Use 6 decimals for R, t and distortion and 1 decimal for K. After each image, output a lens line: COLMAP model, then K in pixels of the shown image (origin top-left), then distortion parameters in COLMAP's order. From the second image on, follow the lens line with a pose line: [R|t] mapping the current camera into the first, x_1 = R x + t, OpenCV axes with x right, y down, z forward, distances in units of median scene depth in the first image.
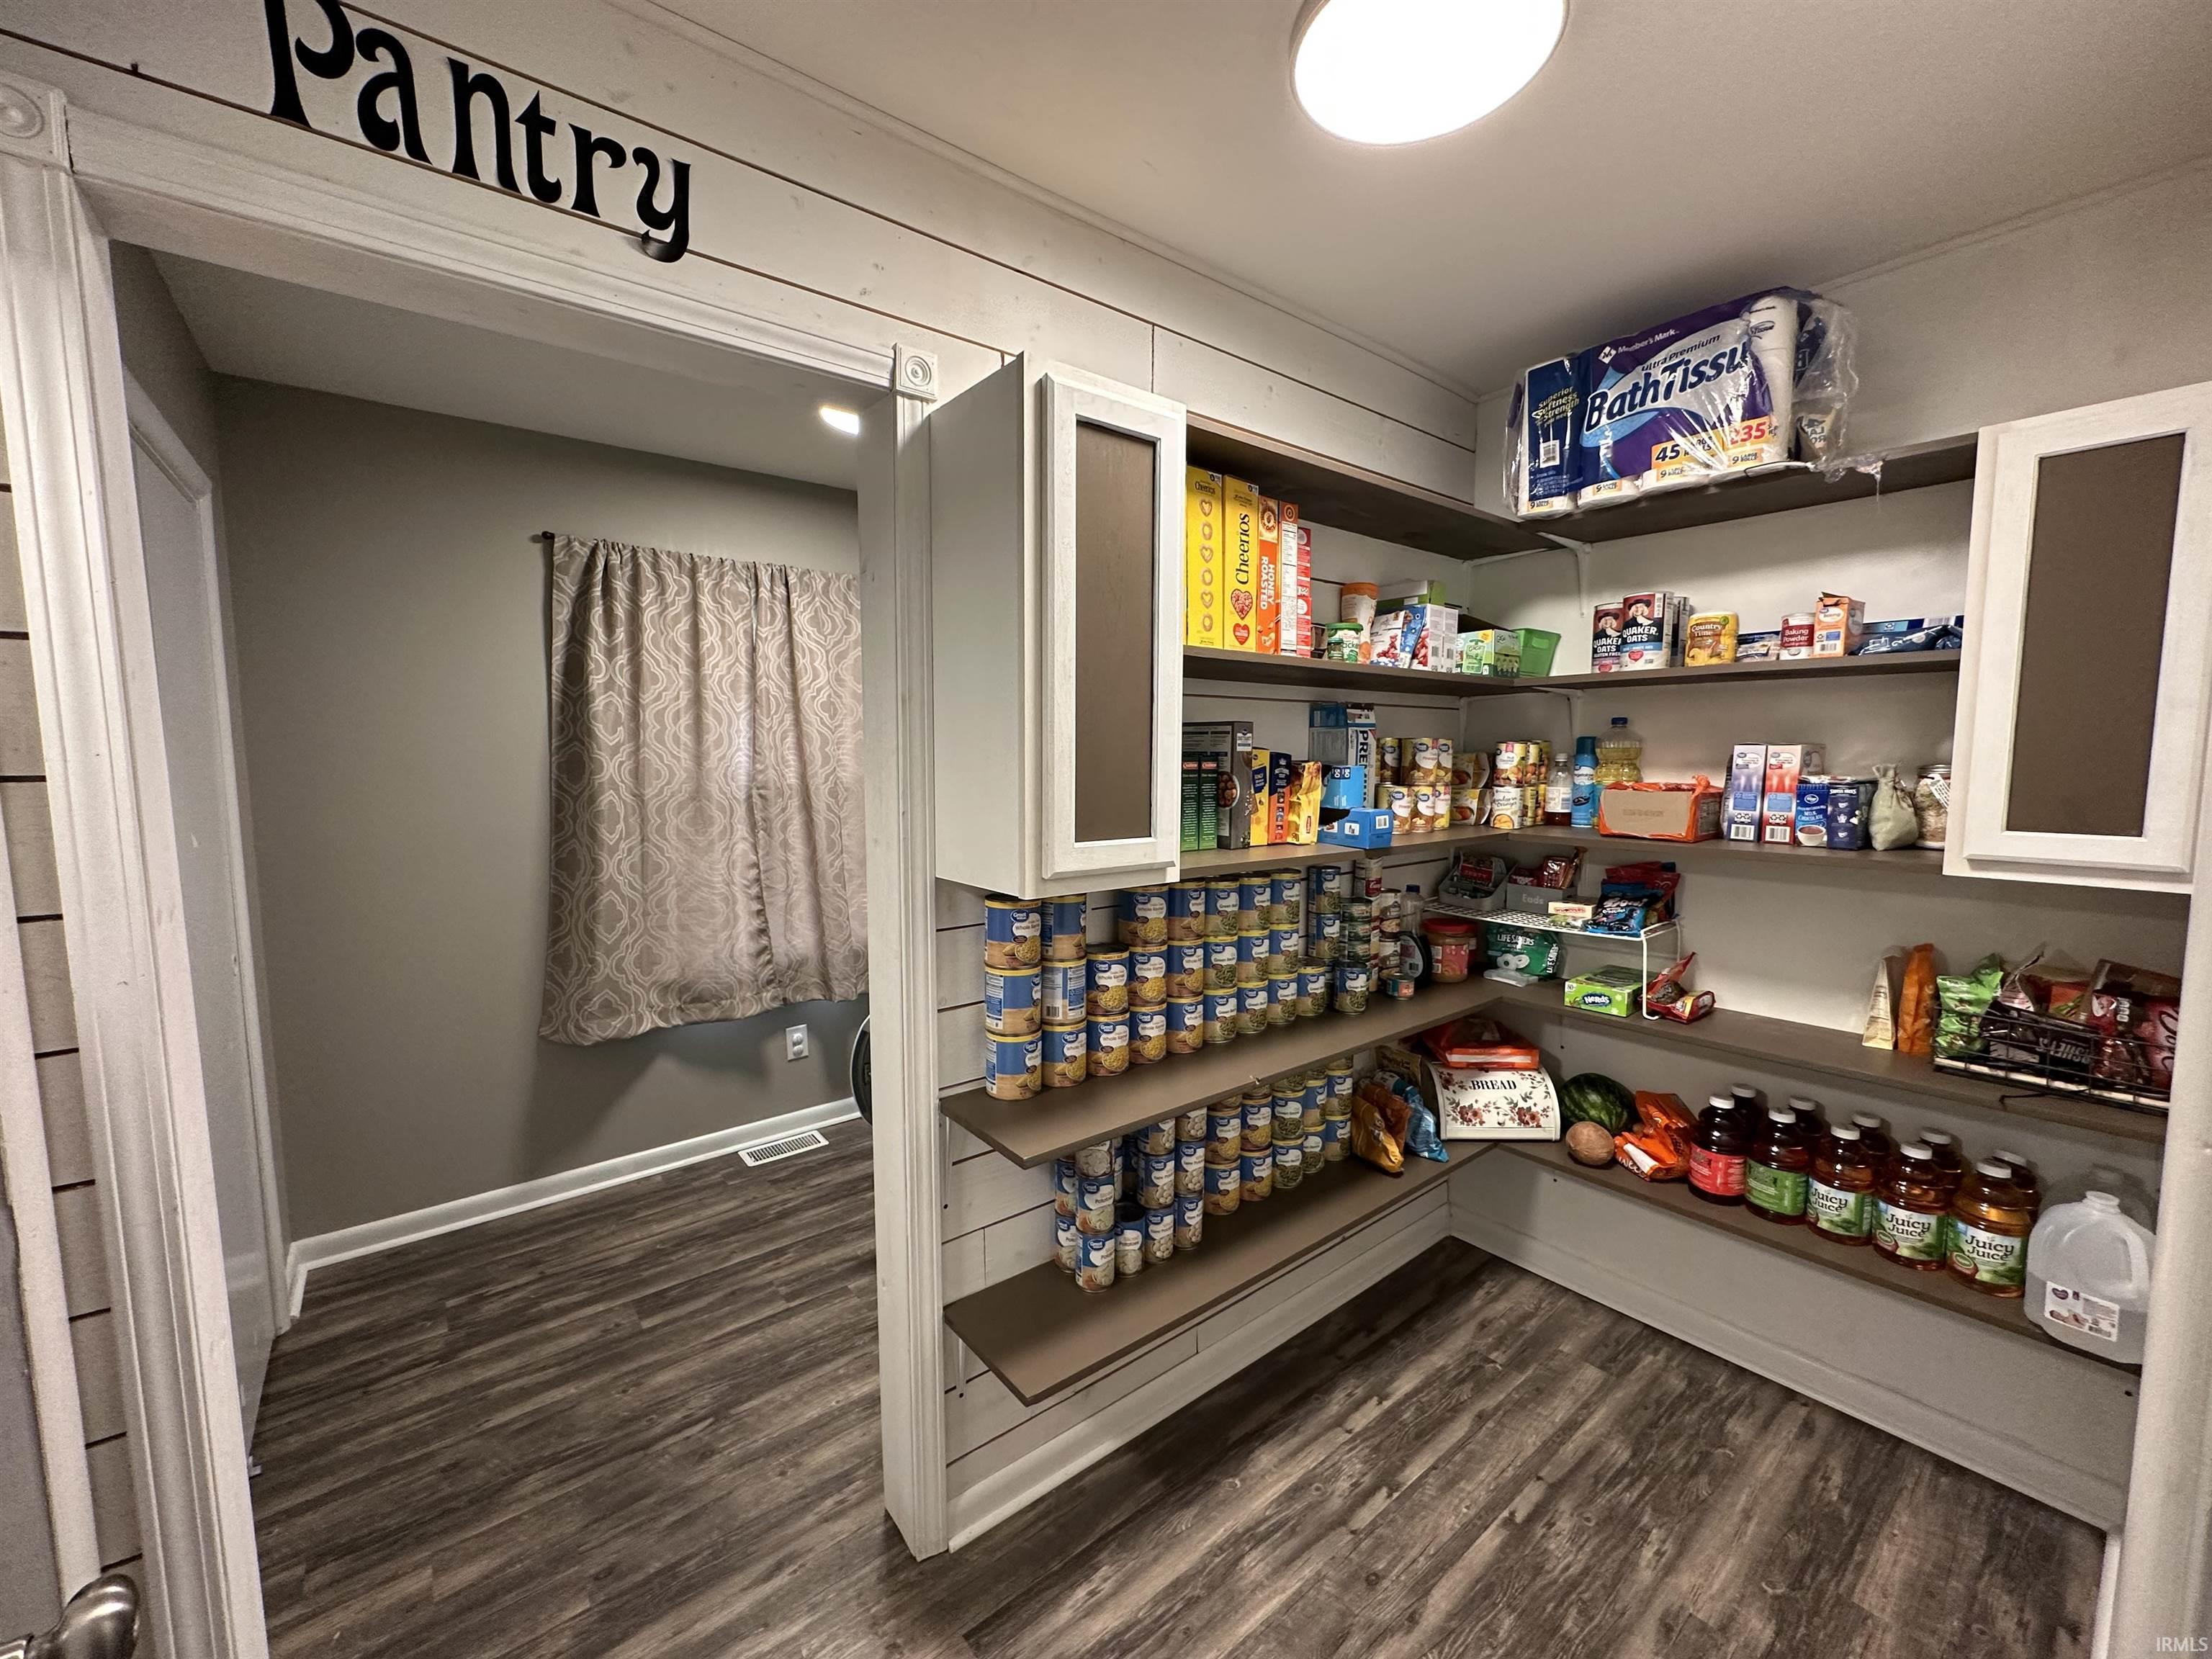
lens RADIAL K [[882.8, 0, 1105.2], [0, 882.8, 838.7], [0, 0, 1]] dist [-0.002636, 0.000336]
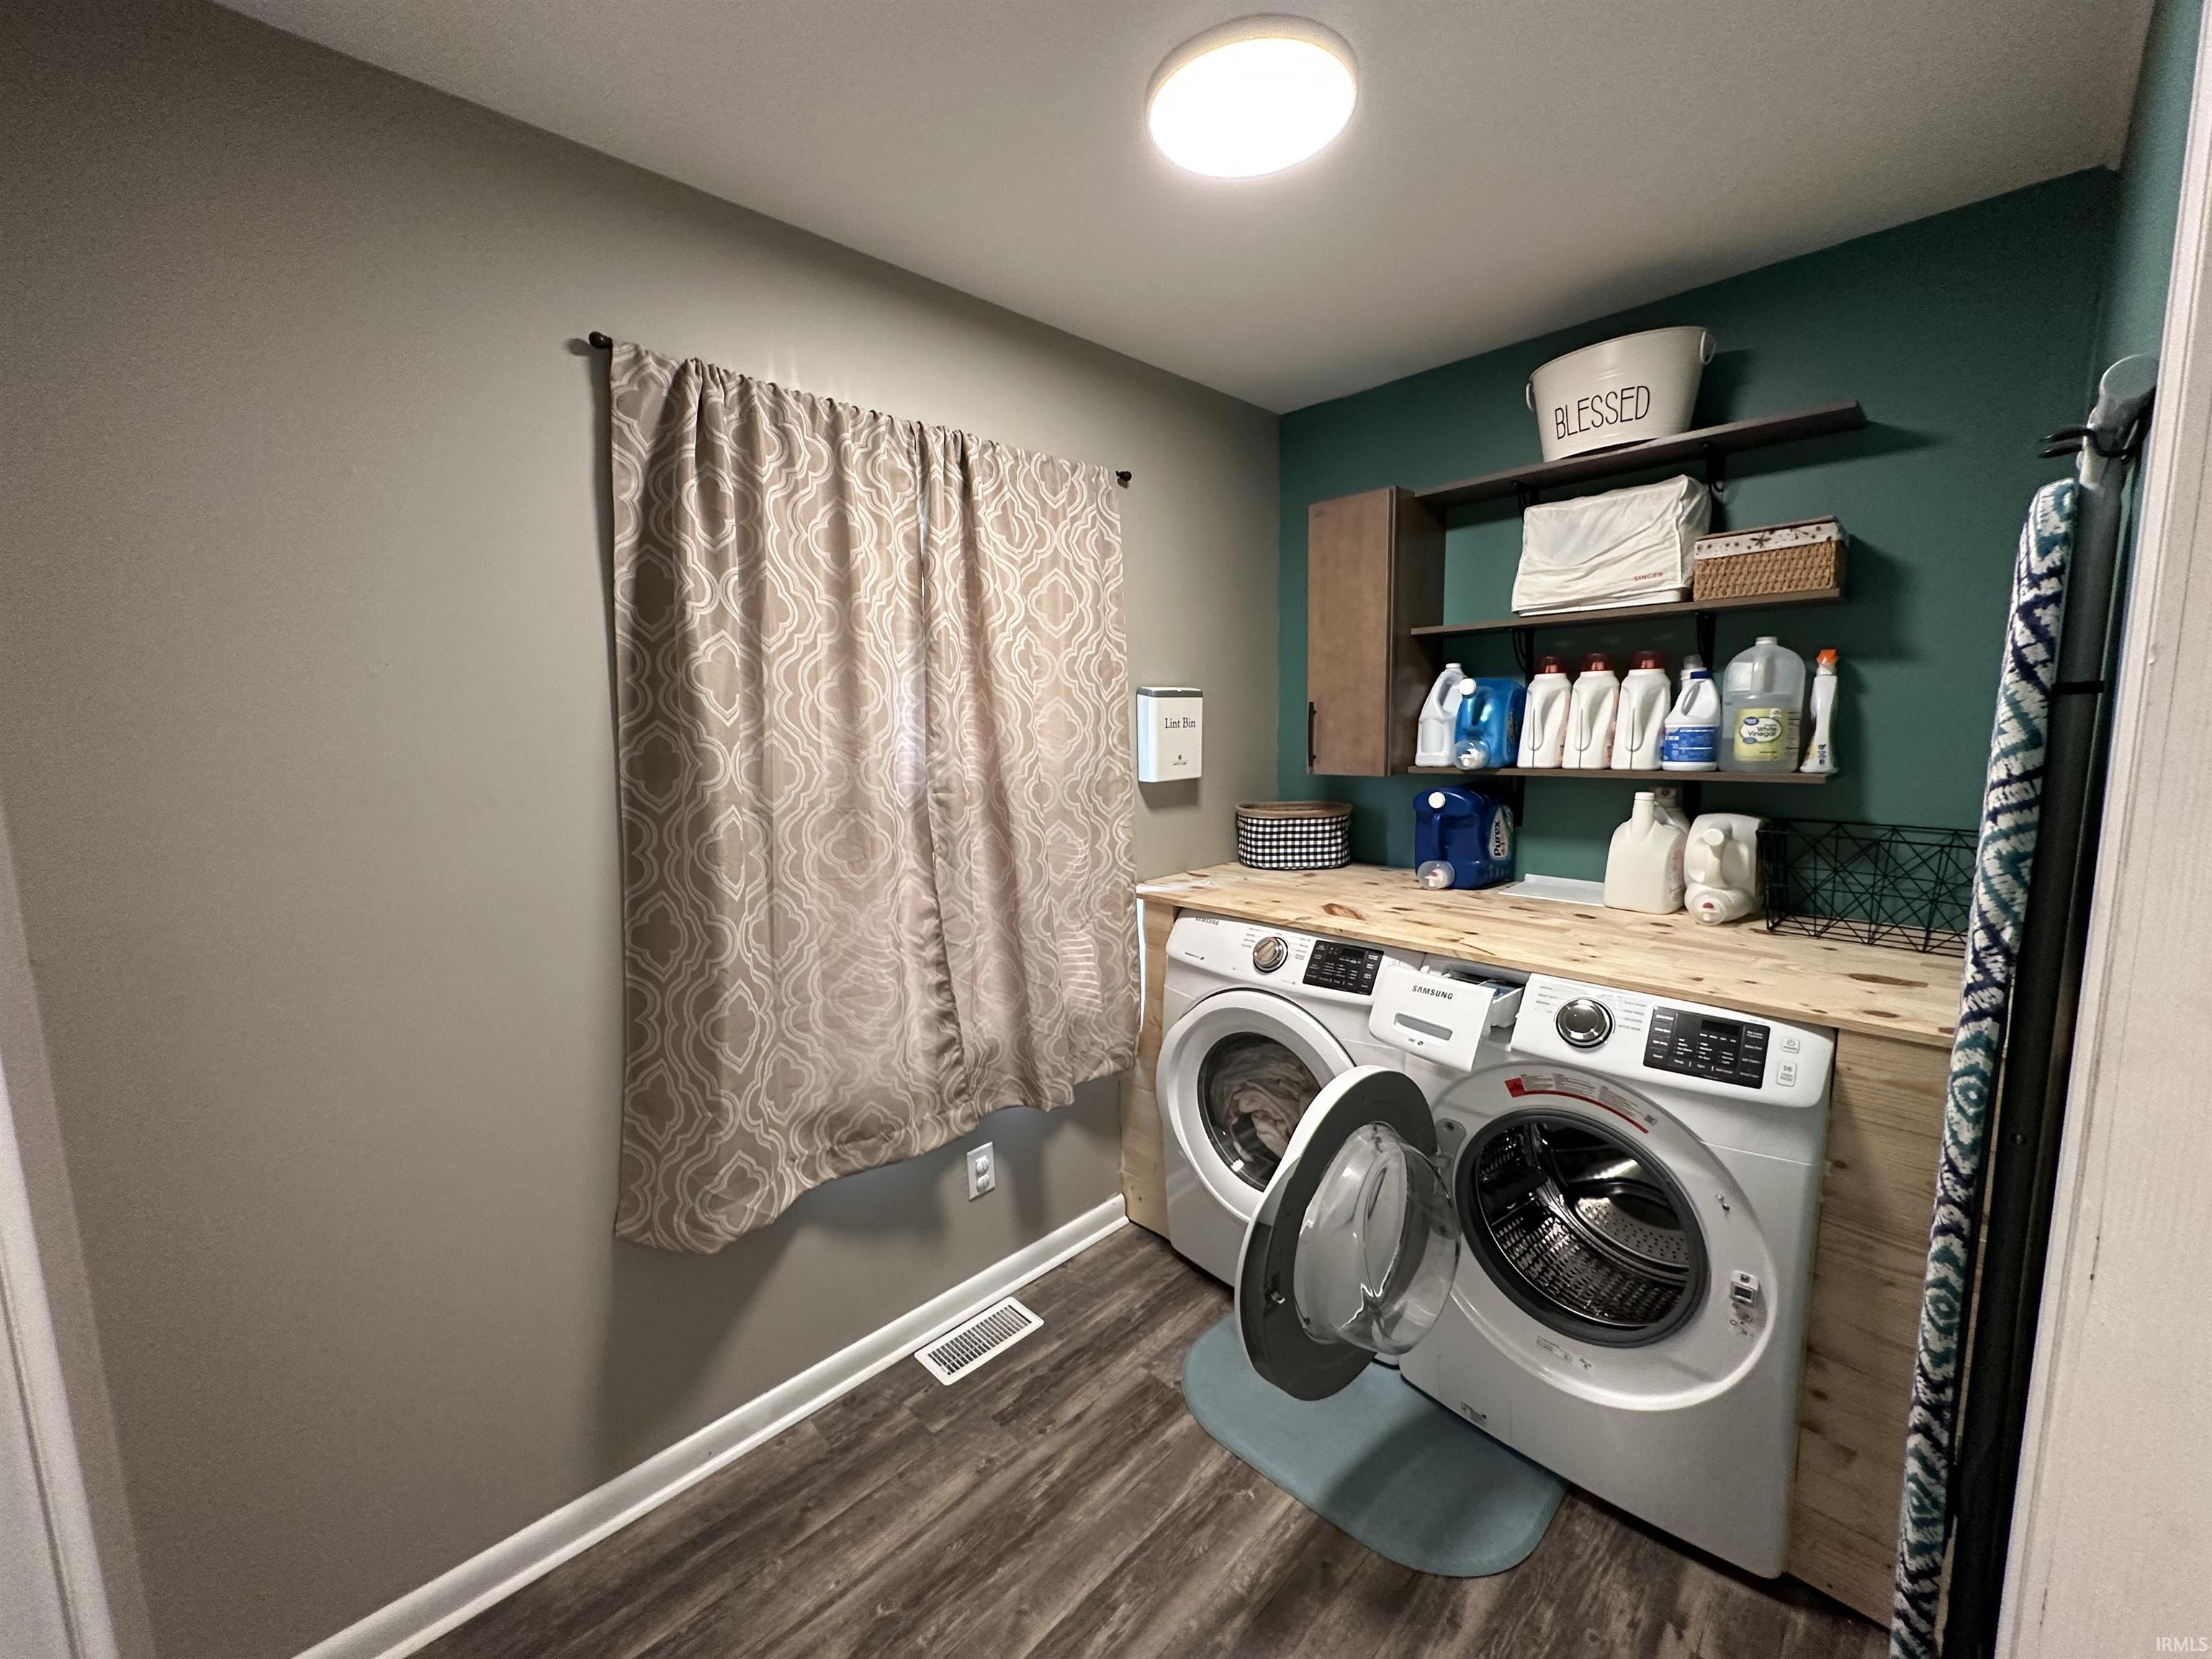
lens RADIAL K [[882.8, 0, 1101.9], [0, 882.8, 837.7], [0, 0, 1]] dist [-0.002636, 0.000336]
pose [[0.992942, -0.035496, 0.113163, -0.359967], [0.032116, 0.998986, 0.031555, -0.040871], [-0.114169, -0.027698, 0.993075, 0.376861]]
